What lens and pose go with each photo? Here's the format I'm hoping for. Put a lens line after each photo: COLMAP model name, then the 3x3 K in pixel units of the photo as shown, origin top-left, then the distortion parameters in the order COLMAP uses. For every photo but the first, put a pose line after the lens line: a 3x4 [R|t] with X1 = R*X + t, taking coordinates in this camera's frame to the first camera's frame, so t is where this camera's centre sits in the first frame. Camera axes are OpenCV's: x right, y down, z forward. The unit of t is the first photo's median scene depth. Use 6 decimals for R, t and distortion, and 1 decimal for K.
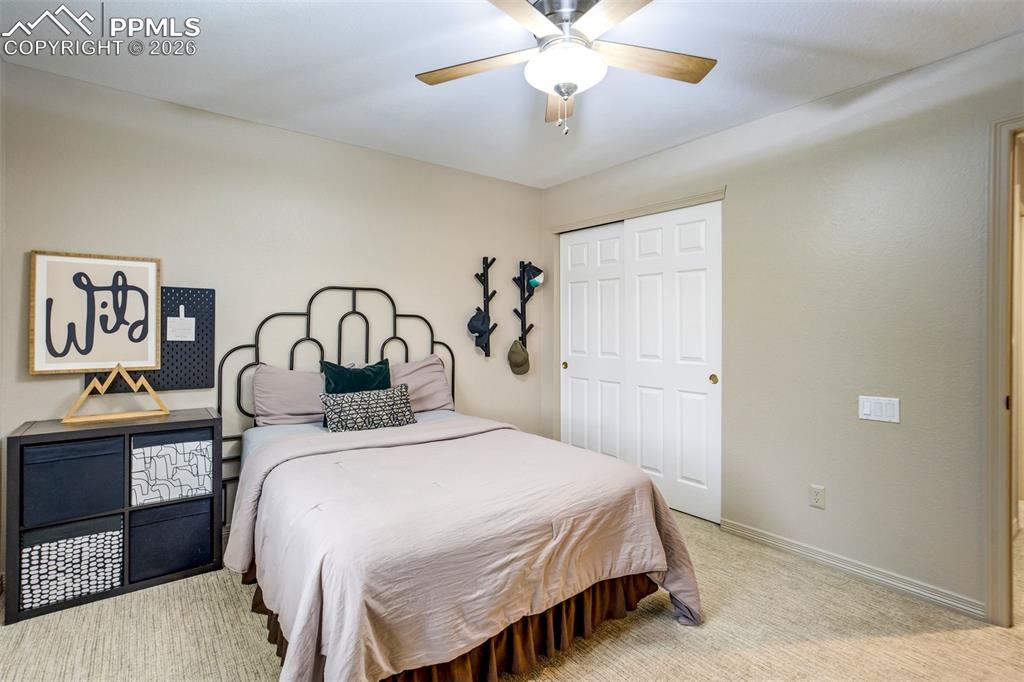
lens RADIAL K [[480.3, 0, 514.6], [0, 480.3, 336.9], [0, 0, 1]] dist [-0.036268, 0.019267]
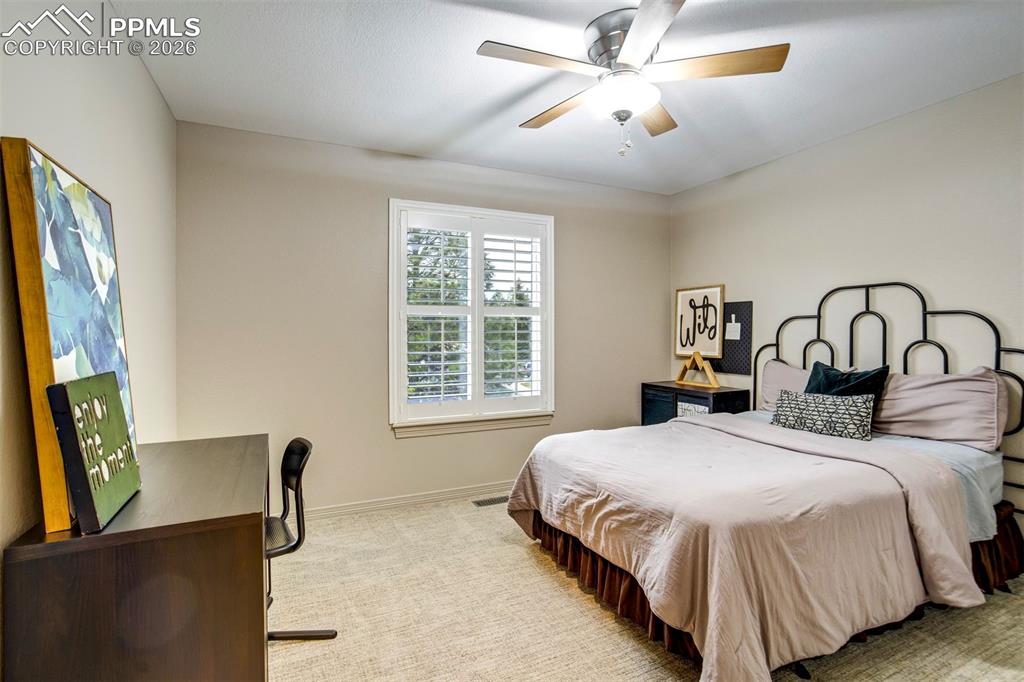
lens RADIAL K [[480.3, 0, 514.6], [0, 480.3, 336.9], [0, 0, 1]] dist [-0.036268, 0.019267]
pose [[-0.200375, 0.008241, -0.979685, 0.856622], [-0.011819, 0.999872, 0.010828, -0.007223], [0.979648, 0.013748, -0.200252, 0.657758]]
